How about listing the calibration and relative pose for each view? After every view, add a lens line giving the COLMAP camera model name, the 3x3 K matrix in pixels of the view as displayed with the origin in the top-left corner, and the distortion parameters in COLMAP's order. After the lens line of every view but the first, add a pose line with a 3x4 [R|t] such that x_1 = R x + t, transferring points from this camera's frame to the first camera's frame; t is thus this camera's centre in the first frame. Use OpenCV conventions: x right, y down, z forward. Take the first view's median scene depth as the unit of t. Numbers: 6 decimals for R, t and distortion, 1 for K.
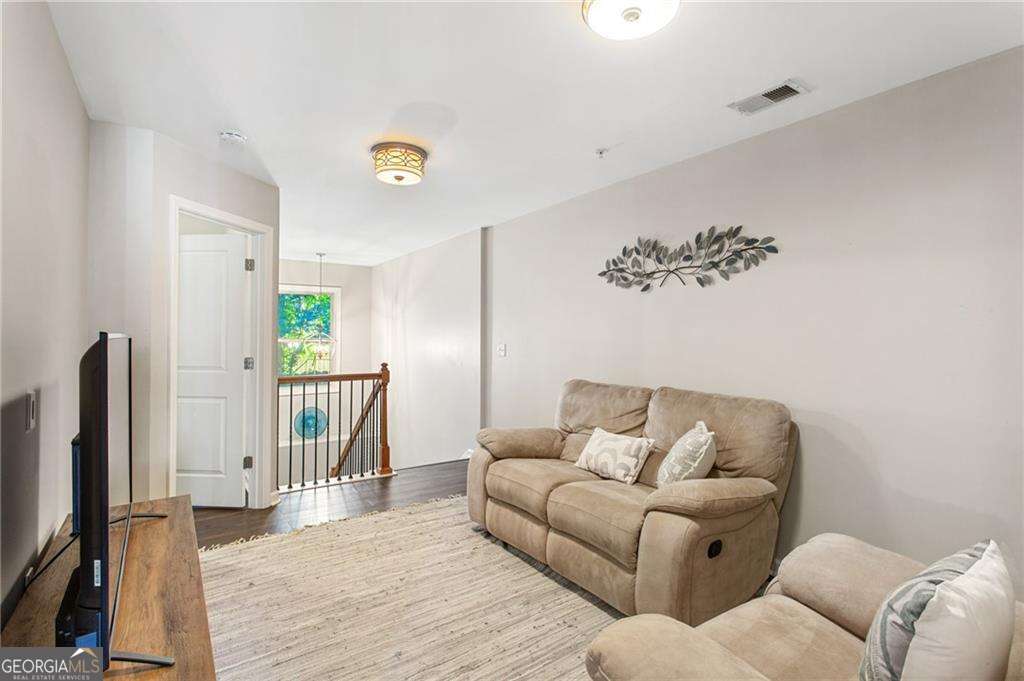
lens RADIAL K [[489.7, 0, 512.8], [0, 489.7, 340.7], [0, 0, 1]] dist [-0.017495, 0.016342]
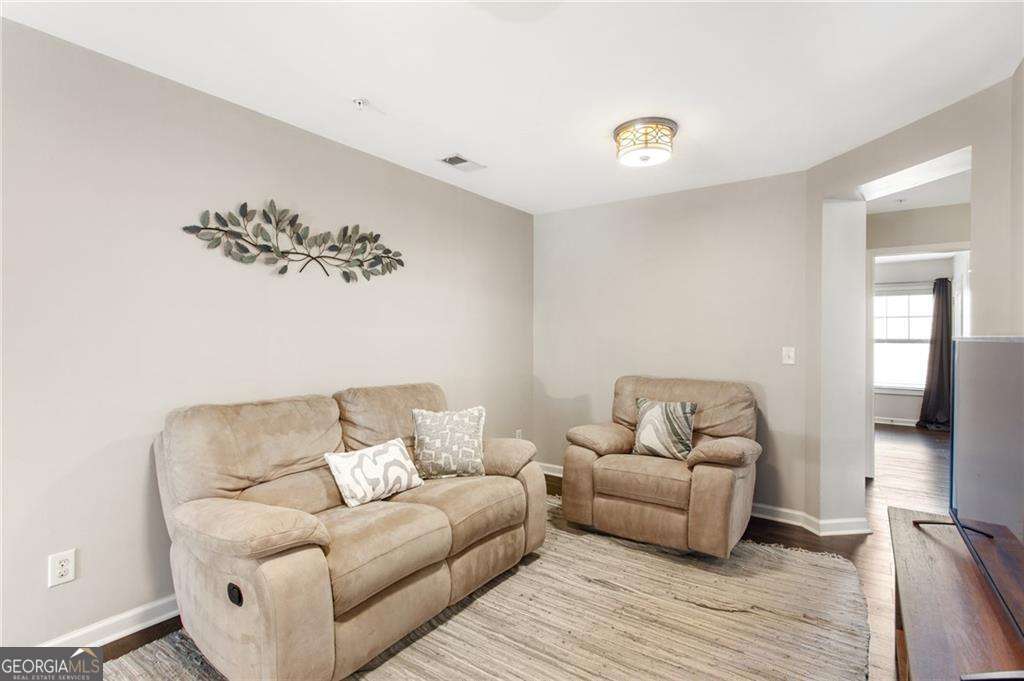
lens RADIAL K [[489.7, 0, 511.4], [0, 489.7, 336.3], [0, 0, 1]] dist [-0.017495, 0.016342]
pose [[-0.331524, -0.011231, 0.943380, -0.650034], [-0.004267, 0.999937, 0.010405, -0.013116], [-0.943437, -0.000576, -0.331551, 1.016013]]
